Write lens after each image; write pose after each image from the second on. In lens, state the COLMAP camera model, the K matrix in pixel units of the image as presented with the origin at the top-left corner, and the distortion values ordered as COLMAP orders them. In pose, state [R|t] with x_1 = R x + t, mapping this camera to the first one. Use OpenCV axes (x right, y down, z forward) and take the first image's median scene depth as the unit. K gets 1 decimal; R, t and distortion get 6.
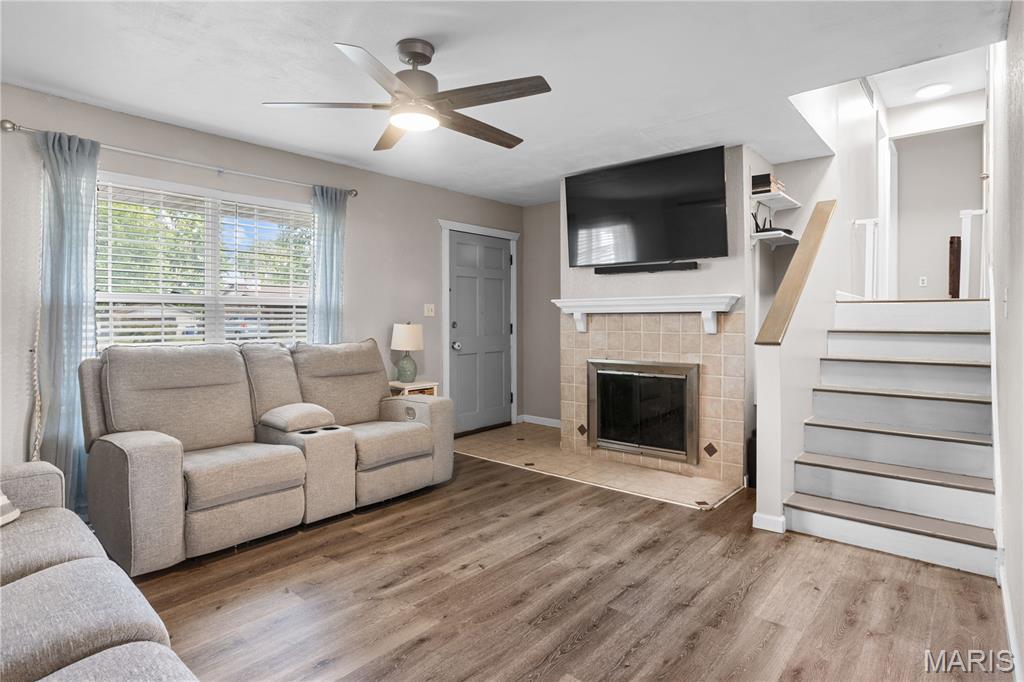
lens RADIAL K [[532.7, 0, 513.4], [0, 532.7, 312.2], [0, 0, 1]] dist [0.001148, 0.000348]
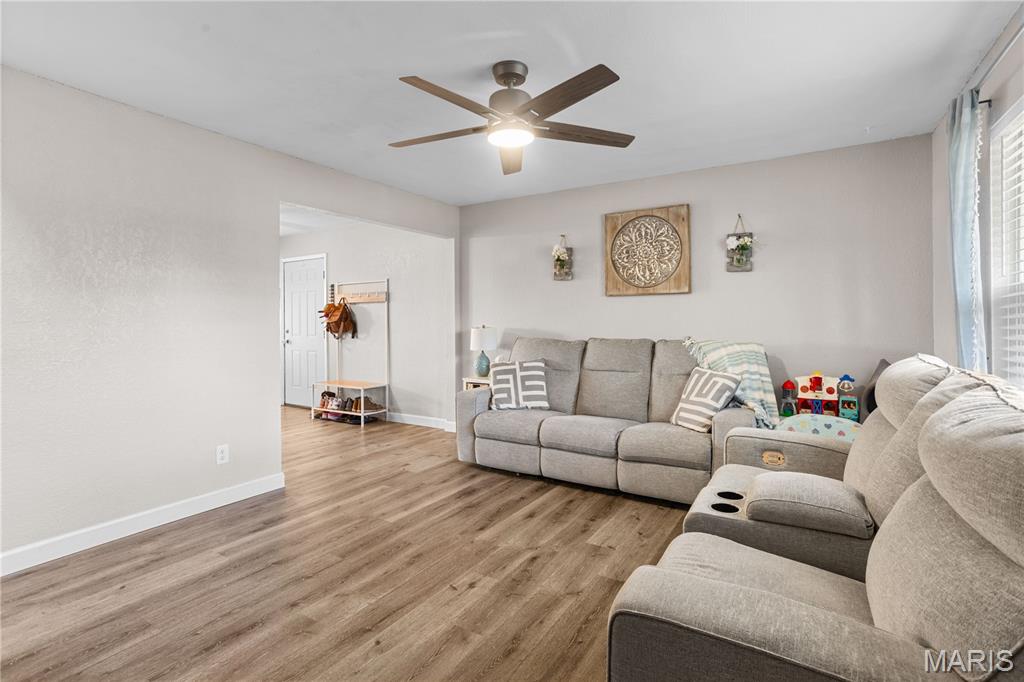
lens RADIAL K [[484.1, 0, 507.1], [0, 484.1, 325.7], [0, 0, 1]] dist [-0.001984, 0.000601]
pose [[-0.988562, 0.008221, -0.150594, -0.029041], [0.008506, 0.999963, -0.001250, 0.017288], [0.150578, -0.002517, -0.988595, 1.897520]]
